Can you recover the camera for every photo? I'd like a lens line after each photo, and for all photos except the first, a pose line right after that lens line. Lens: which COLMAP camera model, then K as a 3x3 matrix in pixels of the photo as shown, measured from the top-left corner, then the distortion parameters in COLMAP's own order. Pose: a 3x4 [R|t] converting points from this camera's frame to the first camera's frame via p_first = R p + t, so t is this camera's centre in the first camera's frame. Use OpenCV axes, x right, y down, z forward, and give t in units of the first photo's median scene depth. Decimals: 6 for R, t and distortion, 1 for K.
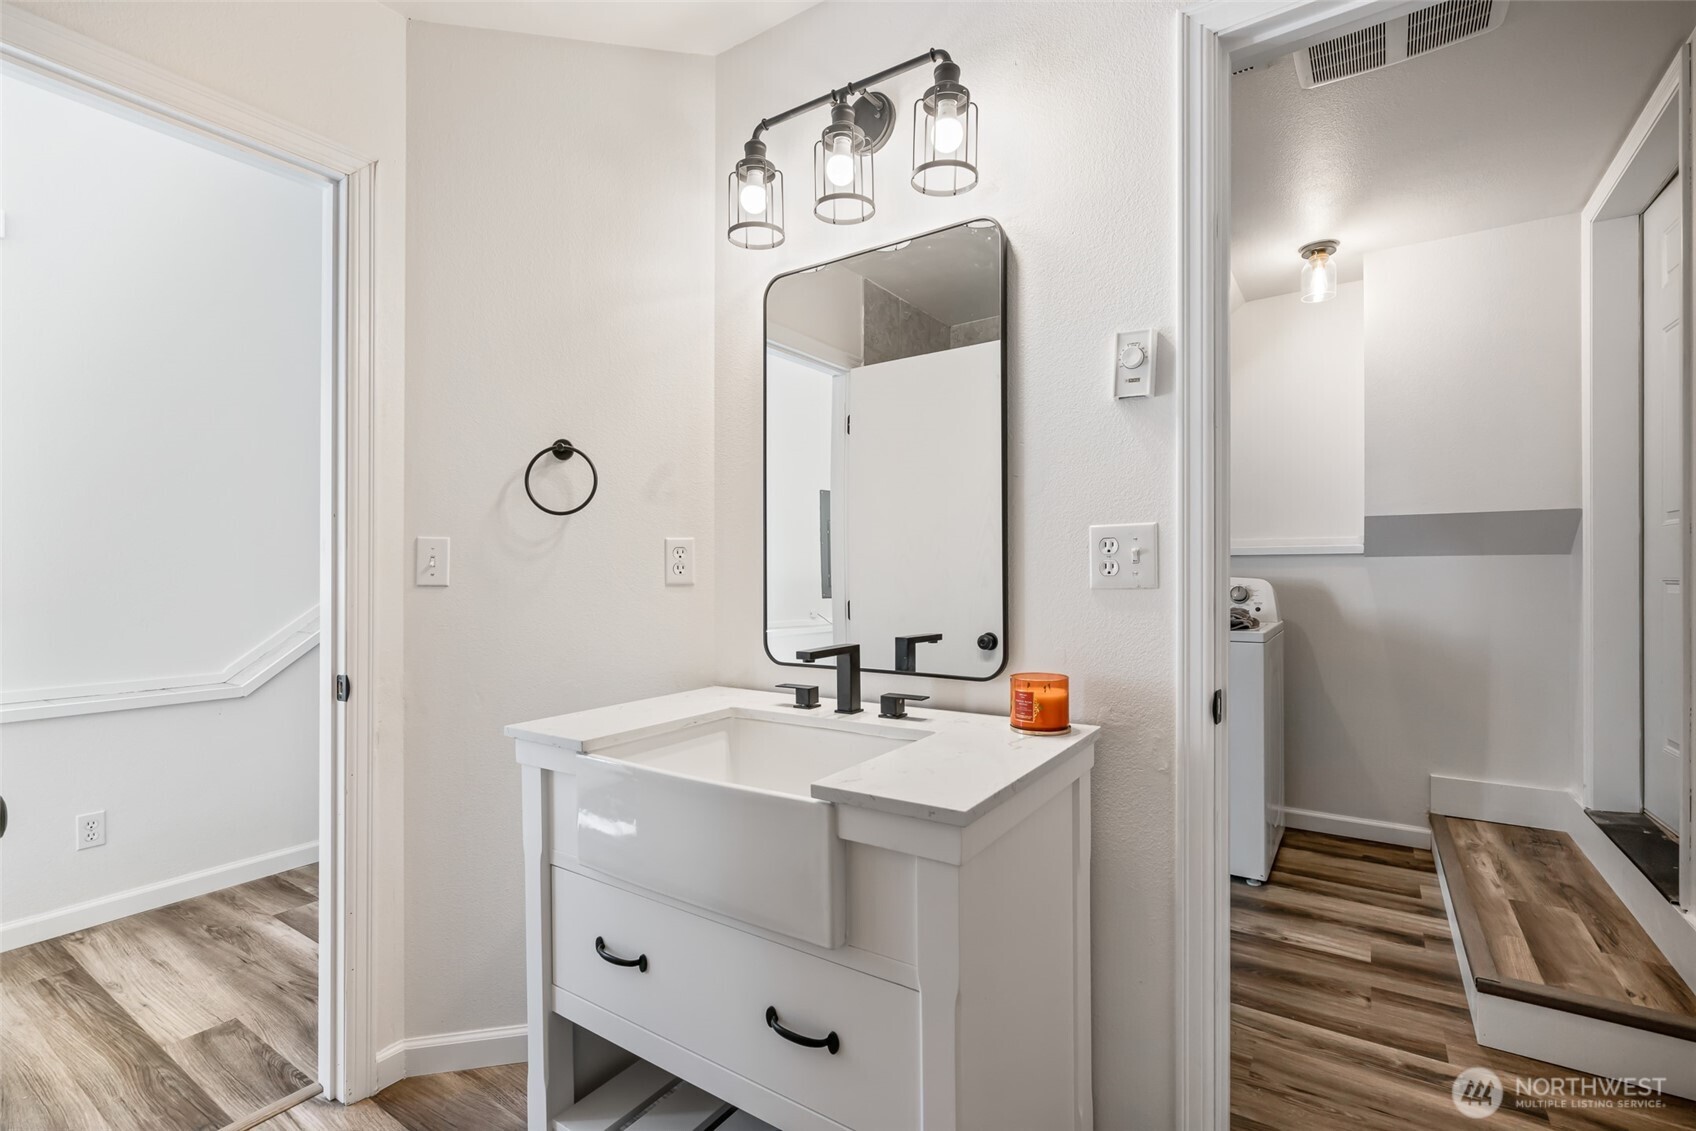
lens RADIAL K [[764.8, 0, 842.1], [0, 764.8, 569.3], [0, 0, 1]] dist [-0.011007, 0.000166]
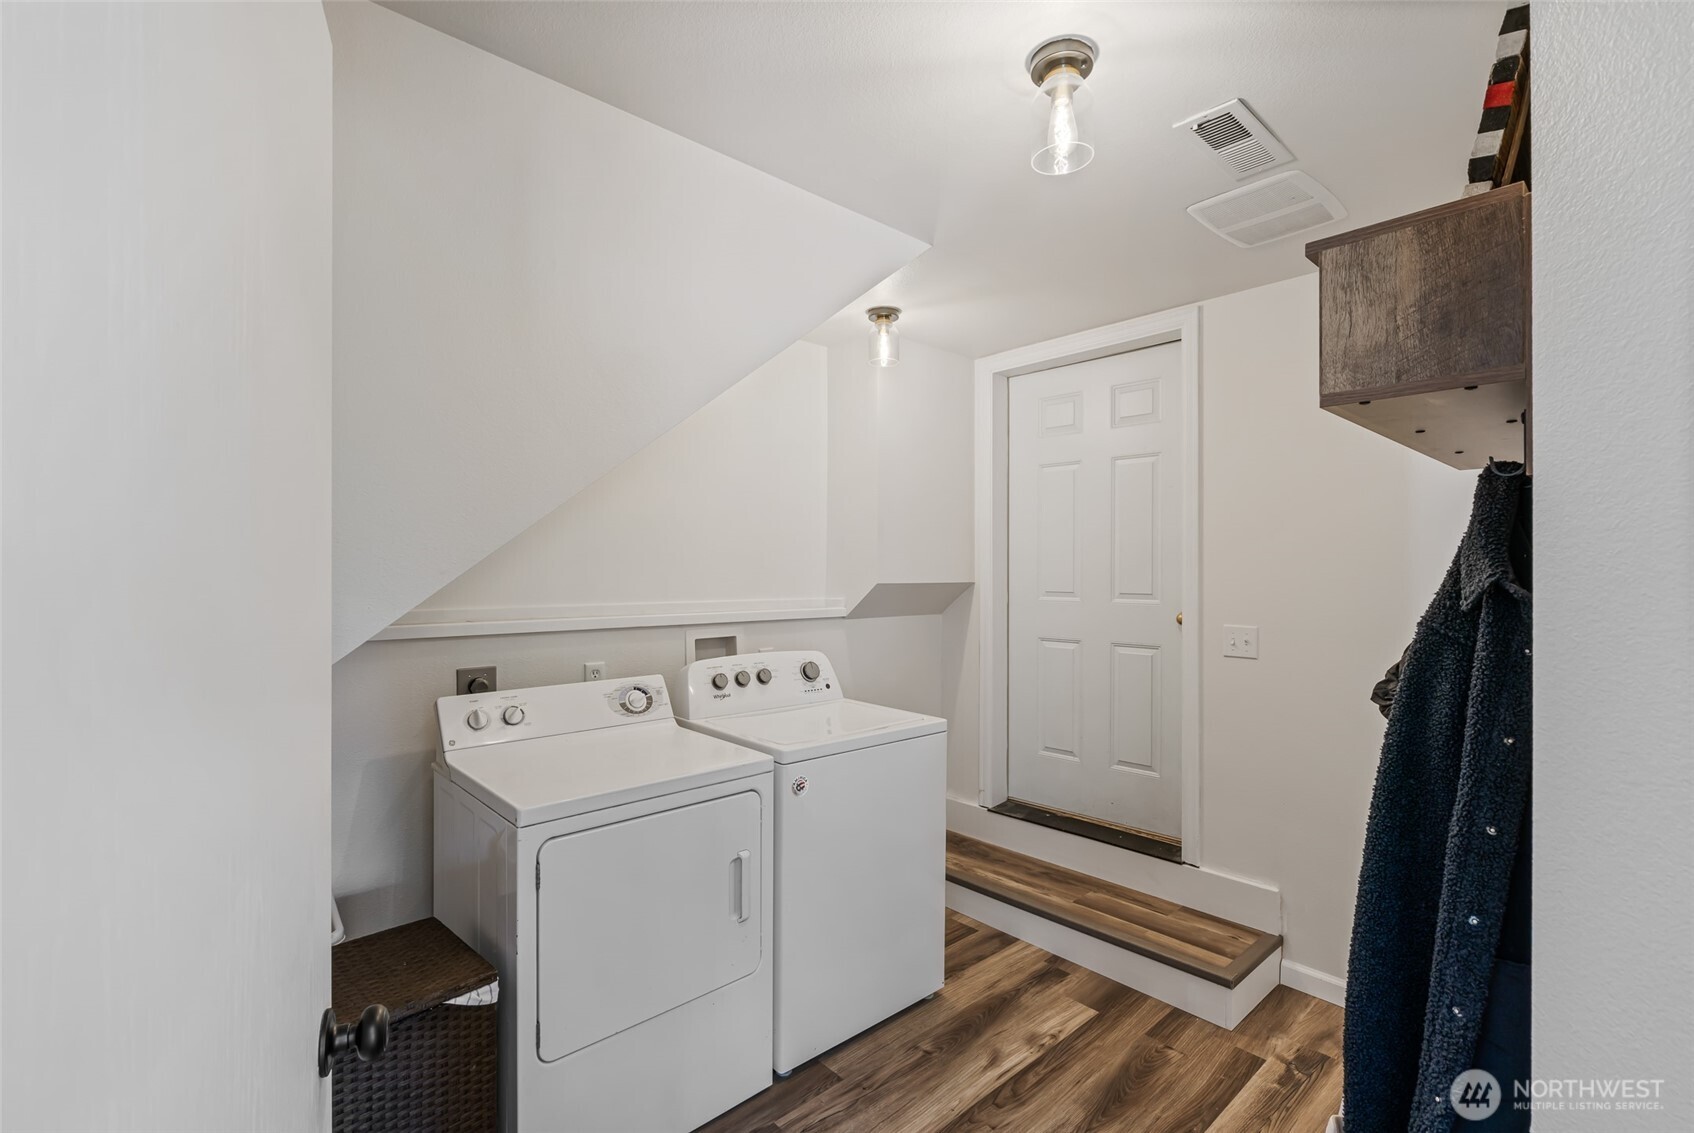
lens RADIAL K [[763.9, 0, 842.5], [0, 763.9, 570.0], [0, 0, 1]] dist [-0.011007, 0.000166]
pose [[0.242497, 0.007178, 0.970126, -0.421460], [-0.003760, 0.999972, -0.006459, -0.102170], [-0.970145, -0.002081, 0.242518, 1.000195]]
